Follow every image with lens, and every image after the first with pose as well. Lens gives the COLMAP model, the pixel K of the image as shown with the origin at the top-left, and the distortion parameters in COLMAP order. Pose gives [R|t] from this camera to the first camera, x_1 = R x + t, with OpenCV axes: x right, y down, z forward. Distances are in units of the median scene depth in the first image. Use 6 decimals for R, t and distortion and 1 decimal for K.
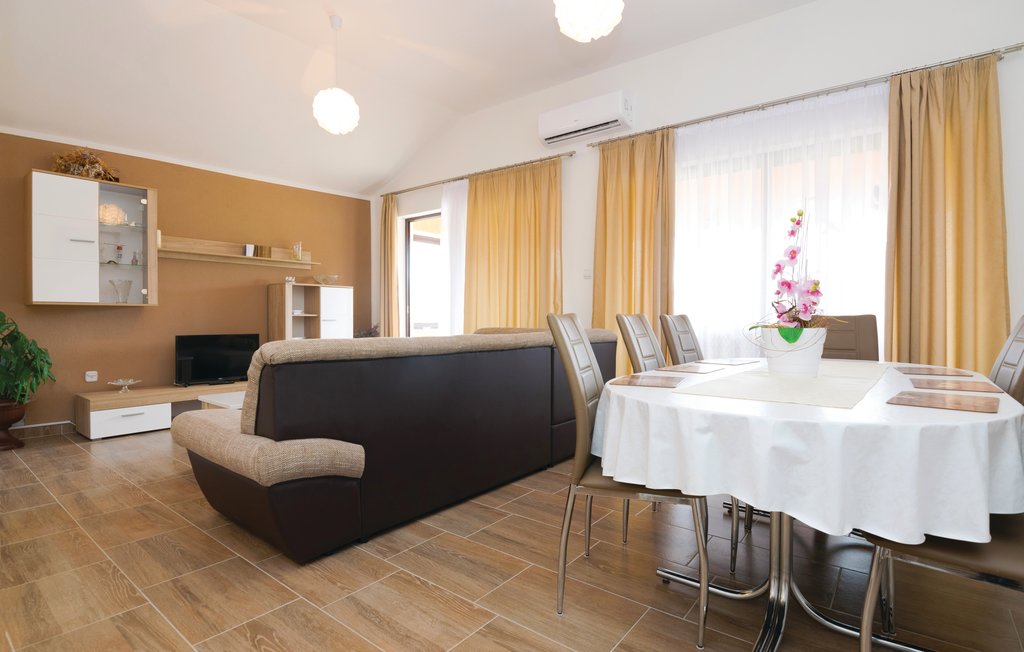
lens RADIAL K [[502.9, 0, 514.5], [0, 502.9, 322.3], [0, 0, 1]] dist [-0.022959, -0.000858]
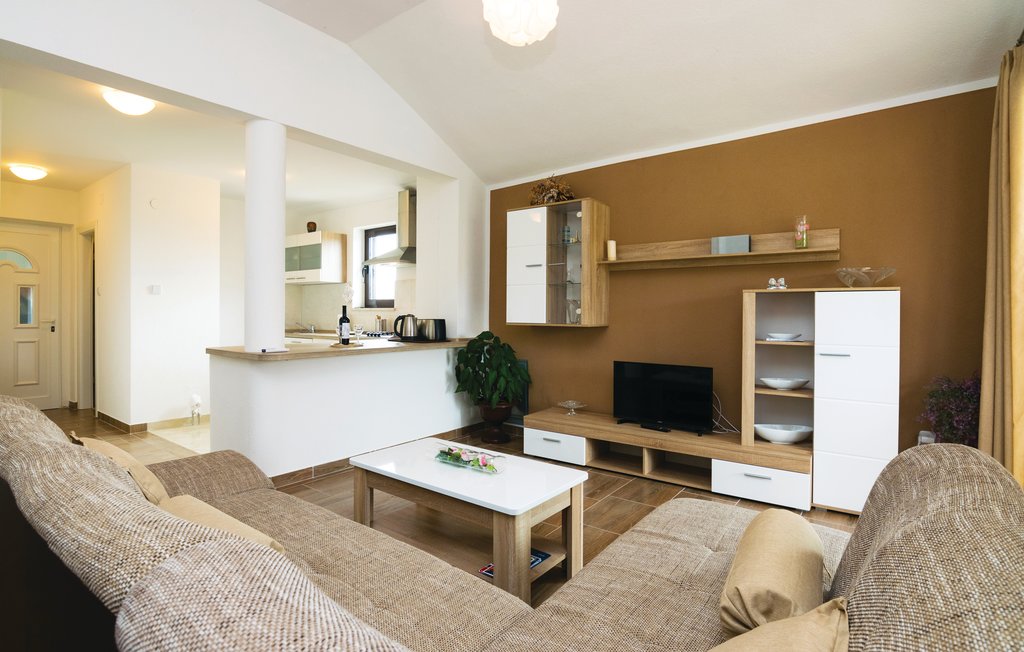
lens RADIAL K [[506.5, 0, 513.7], [0, 506.5, 318.3], [0, 0, 1]] dist [-0.022439, -0.001346]
pose [[0.004109, 0.006034, -0.999973, 0.202221], [-0.015215, 0.999866, 0.005971, -0.052380], [0.999876, 0.015190, 0.004200, 0.872657]]
